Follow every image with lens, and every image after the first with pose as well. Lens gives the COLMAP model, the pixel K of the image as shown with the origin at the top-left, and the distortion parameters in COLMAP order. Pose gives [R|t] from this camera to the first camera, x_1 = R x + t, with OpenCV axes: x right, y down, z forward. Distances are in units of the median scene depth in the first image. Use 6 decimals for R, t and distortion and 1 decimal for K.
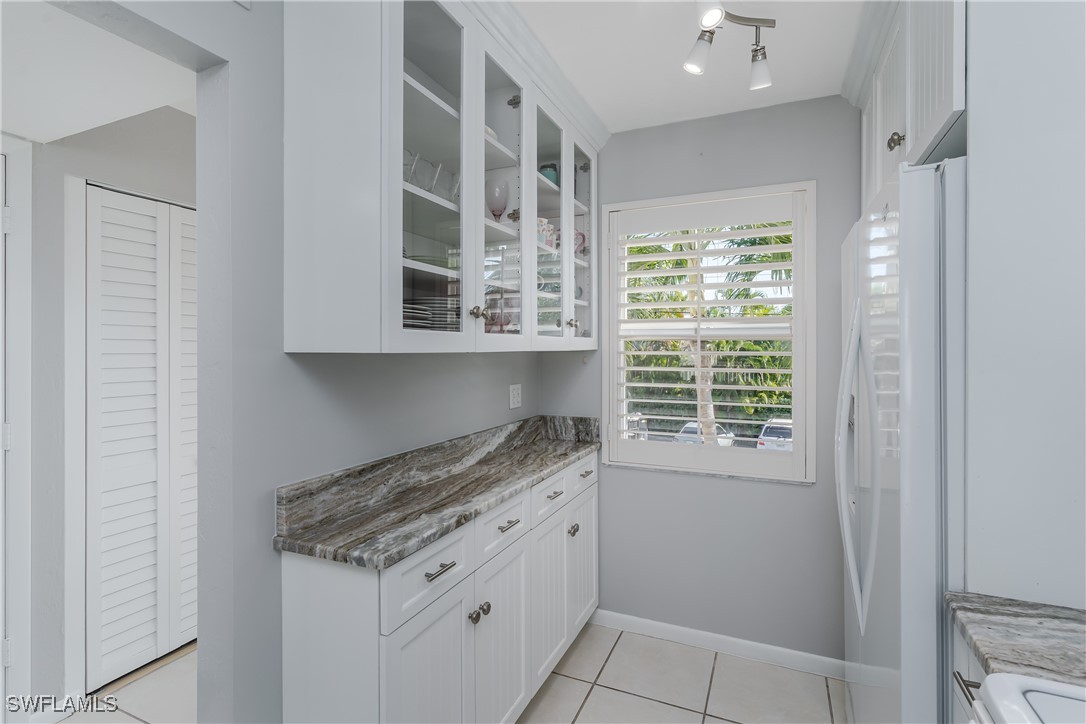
lens RADIAL K [[519.8, 0, 543.2], [0, 519.8, 348.7], [0, 0, 1]] dist [-0.000369, 0.000011]
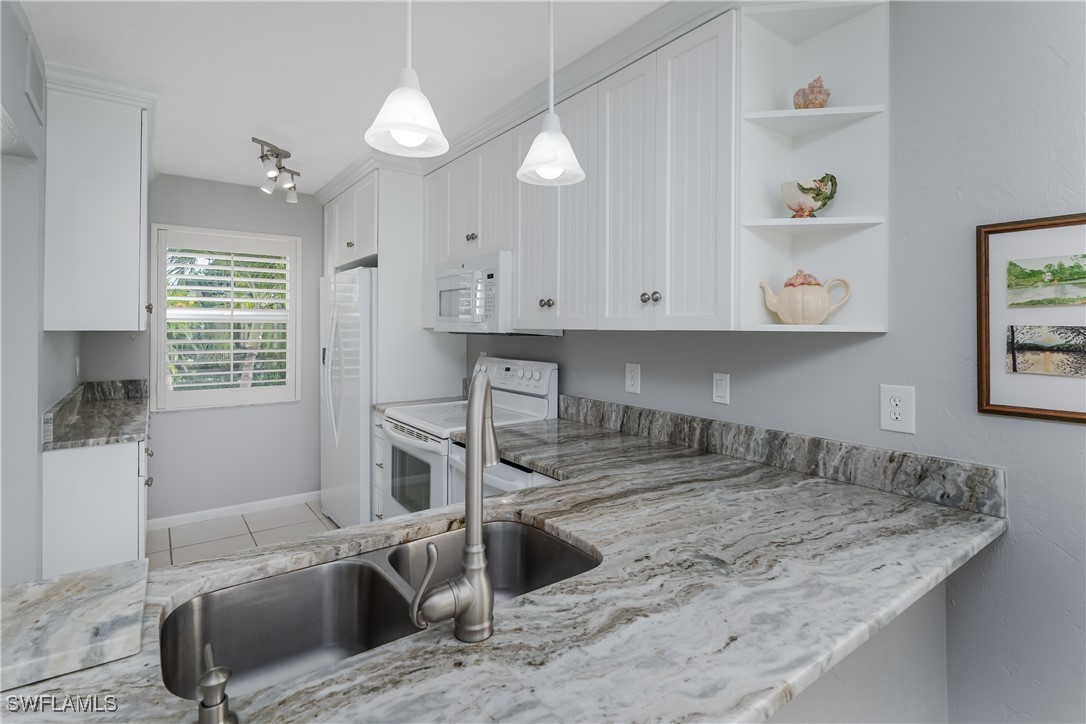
lens RADIAL K [[543.0, 0, 550.8], [0, 543.0, 328.0], [0, 0, 1]] dist [0.000929, 0.000151]
pose [[0.487290, -0.001761, 0.873238, -0.668022], [0.000044, 0.999998, 0.001992, -0.002182], [-0.873240, -0.000933, 0.487290, -0.658274]]
